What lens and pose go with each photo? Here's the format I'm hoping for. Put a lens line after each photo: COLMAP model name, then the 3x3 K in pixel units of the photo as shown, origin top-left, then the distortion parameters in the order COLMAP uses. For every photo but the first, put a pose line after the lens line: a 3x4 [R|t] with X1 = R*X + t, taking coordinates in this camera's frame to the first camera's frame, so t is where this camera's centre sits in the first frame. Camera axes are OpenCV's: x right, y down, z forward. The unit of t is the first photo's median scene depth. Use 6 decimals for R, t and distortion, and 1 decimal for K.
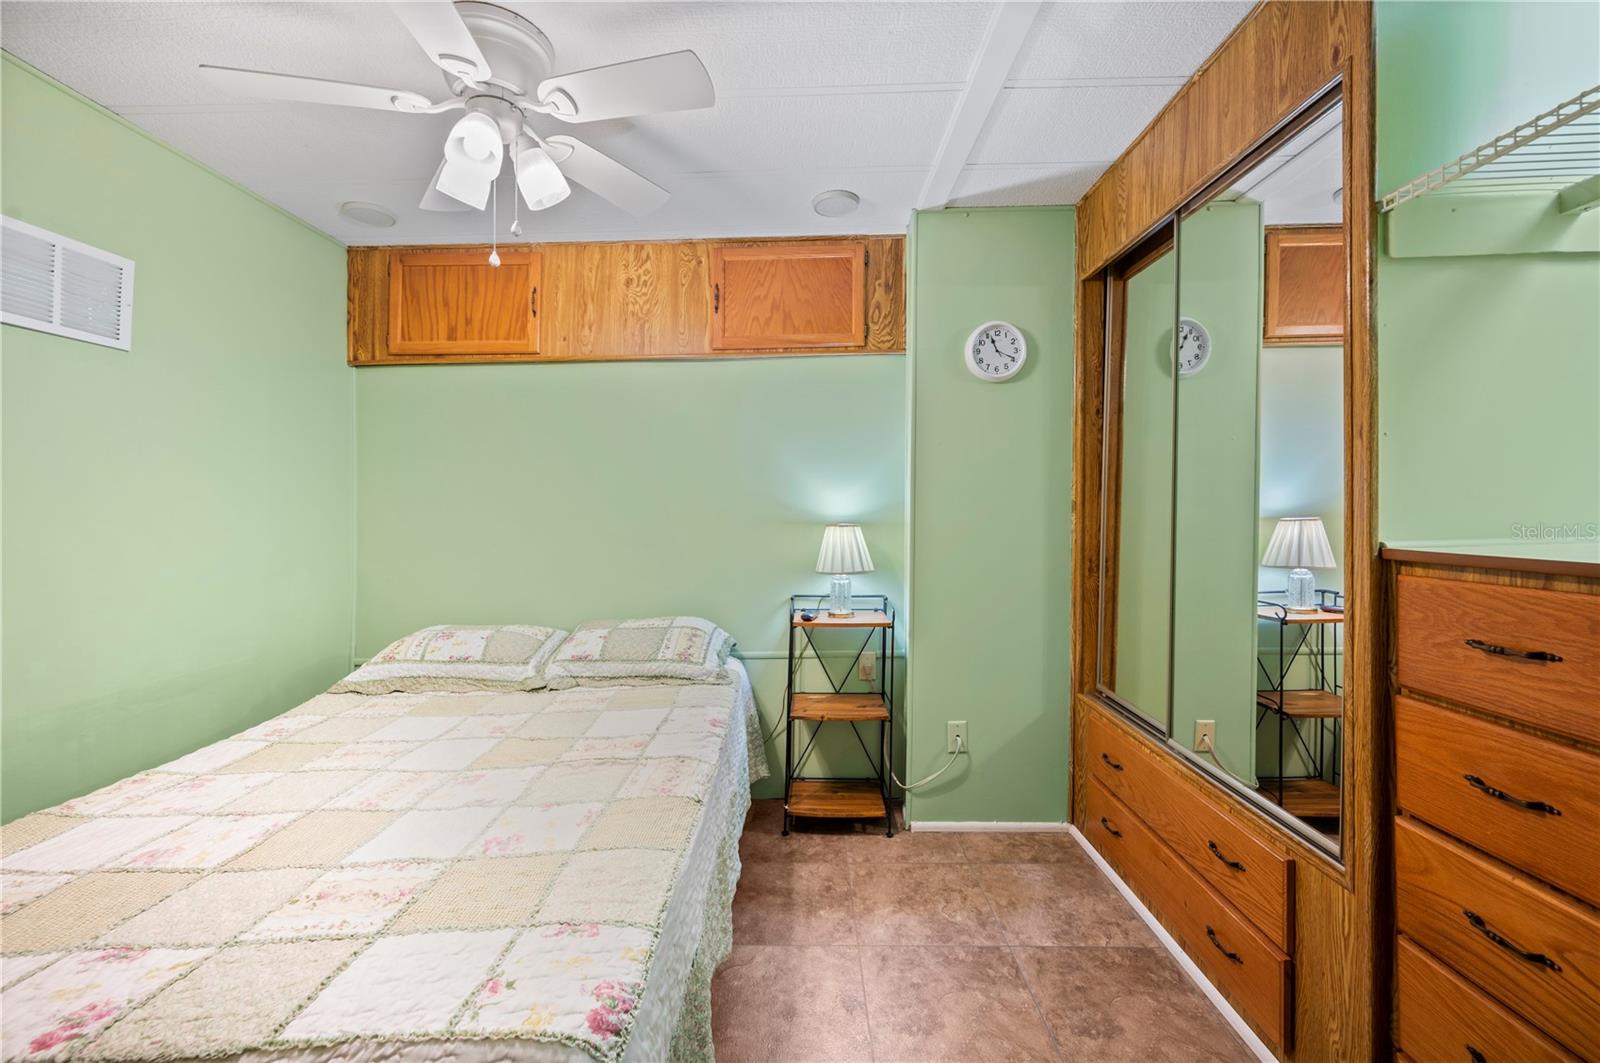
lens RADIAL K [[648.8, 0, 793.8], [0, 648.8, 509.3], [0, 0, 1]] dist [-0.000508, 0.000120]
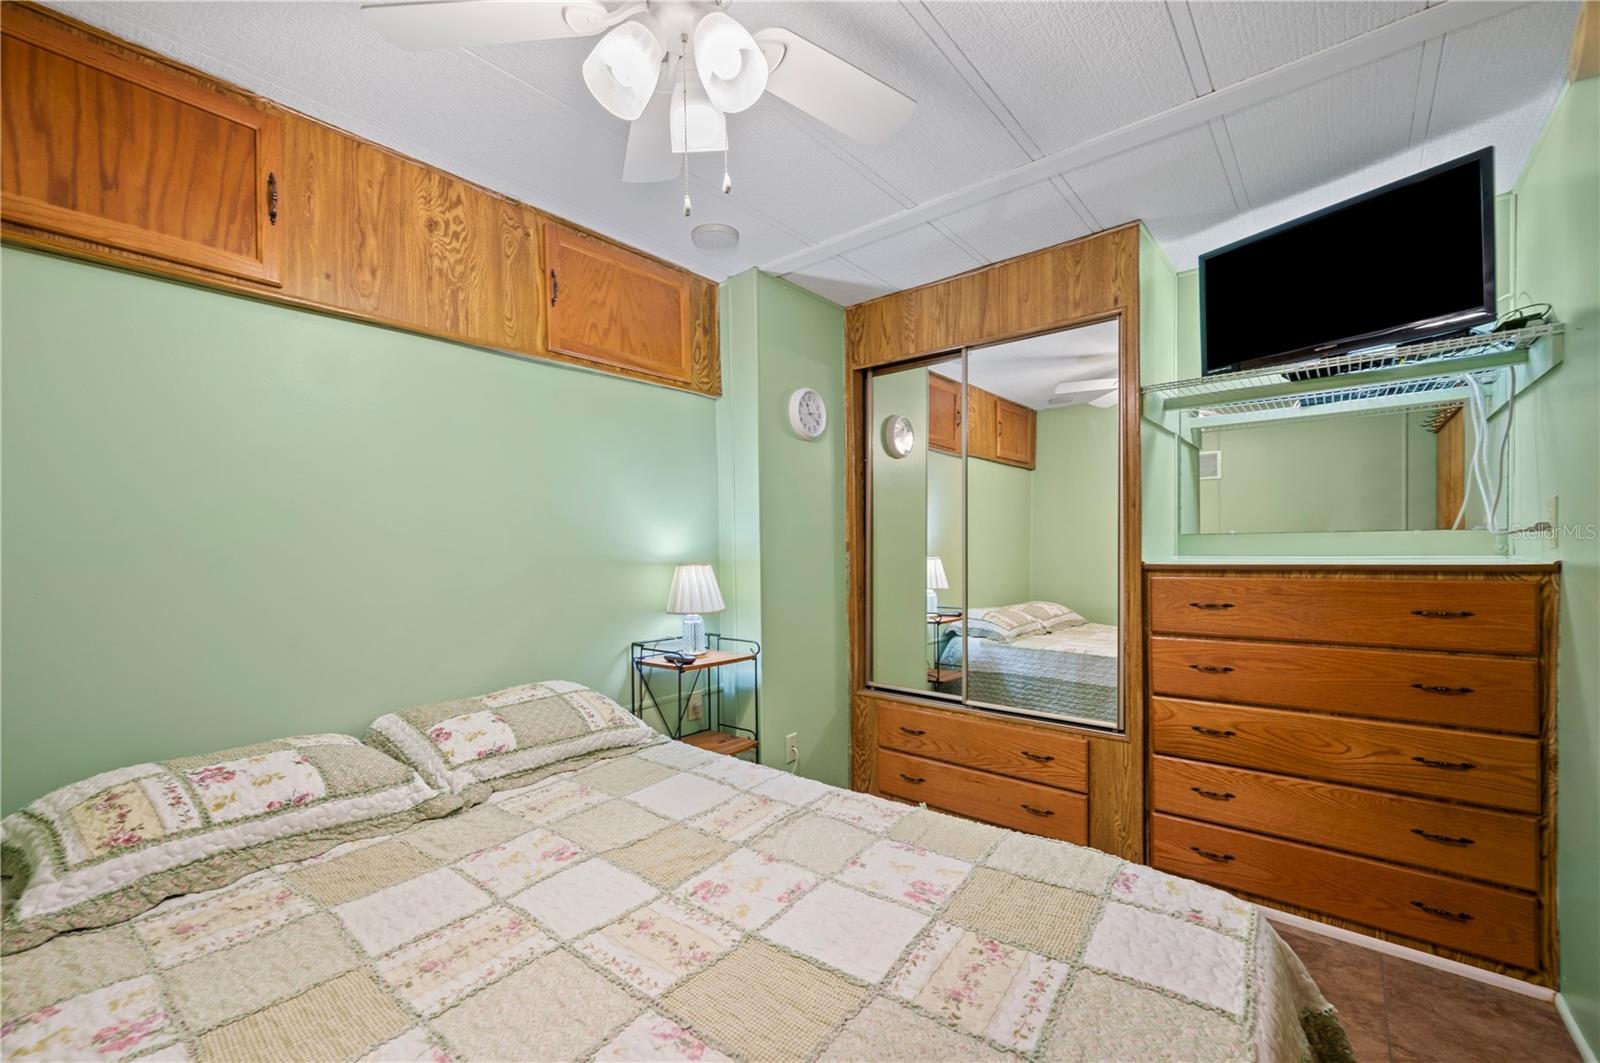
lens RADIAL K [[661.7, 0, 786.2], [0, 661.7, 567.2], [0, 0, 1]] dist [0.000430, -0.000067]
pose [[0.629788, -0.016369, 0.776595, -0.615348], [0.006520, 0.999854, 0.015787, 0.014264], [-0.776740, -0.004879, 0.629803, 0.261343]]
